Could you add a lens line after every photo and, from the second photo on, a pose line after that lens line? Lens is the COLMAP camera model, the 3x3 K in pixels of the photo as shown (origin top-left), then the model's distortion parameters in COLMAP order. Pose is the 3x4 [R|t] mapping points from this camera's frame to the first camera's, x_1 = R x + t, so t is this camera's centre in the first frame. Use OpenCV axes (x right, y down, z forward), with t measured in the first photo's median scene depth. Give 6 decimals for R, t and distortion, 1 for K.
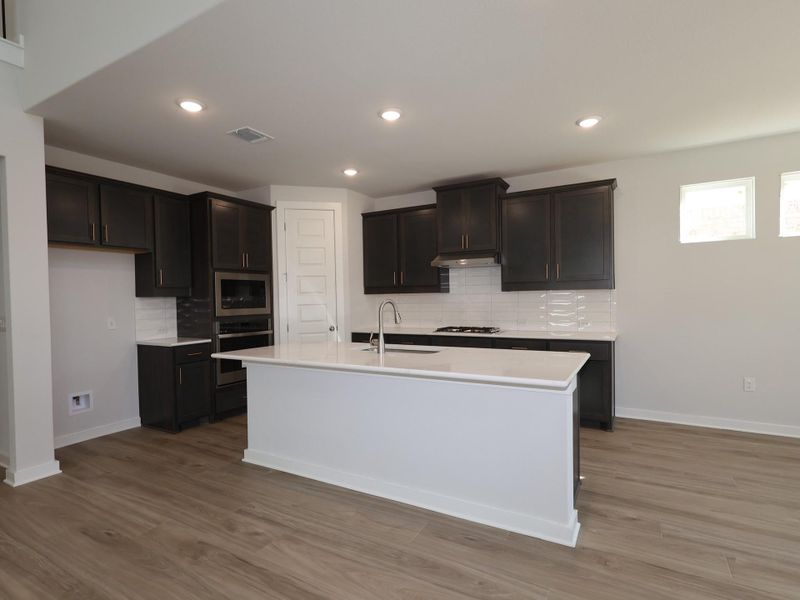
lens RADIAL K [[418.1, 0, 397.2], [0, 418.1, 307.2], [0, 0, 1]] dist [0.006191, -0.002326]
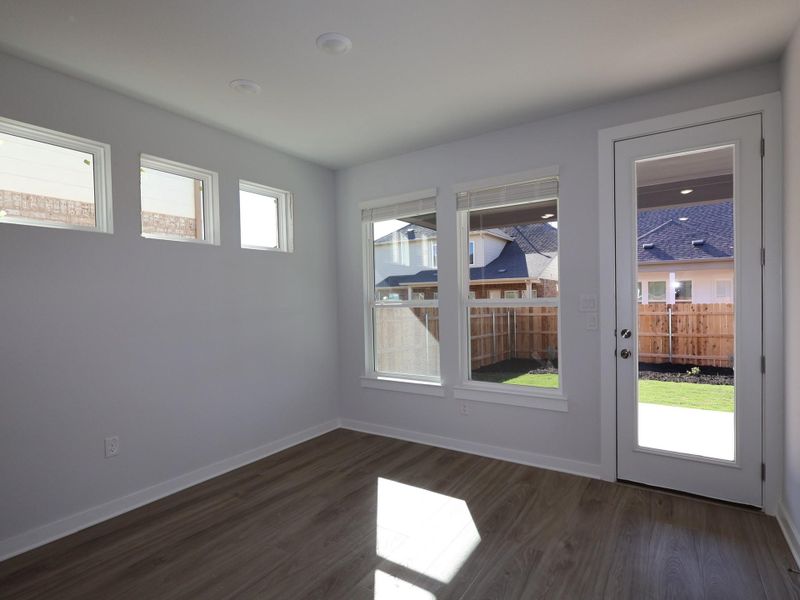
lens RADIAL K [[418.1, 0, 400.1], [0, 418.1, 303.1], [0, 0, 1]] dist [0.006191, -0.002326]
pose [[0.064598, 0.005540, 0.997896, 0.170057], [0.043257, 0.999029, -0.008346, -0.020229], [-0.996973, 0.043705, 0.064295, 0.432286]]
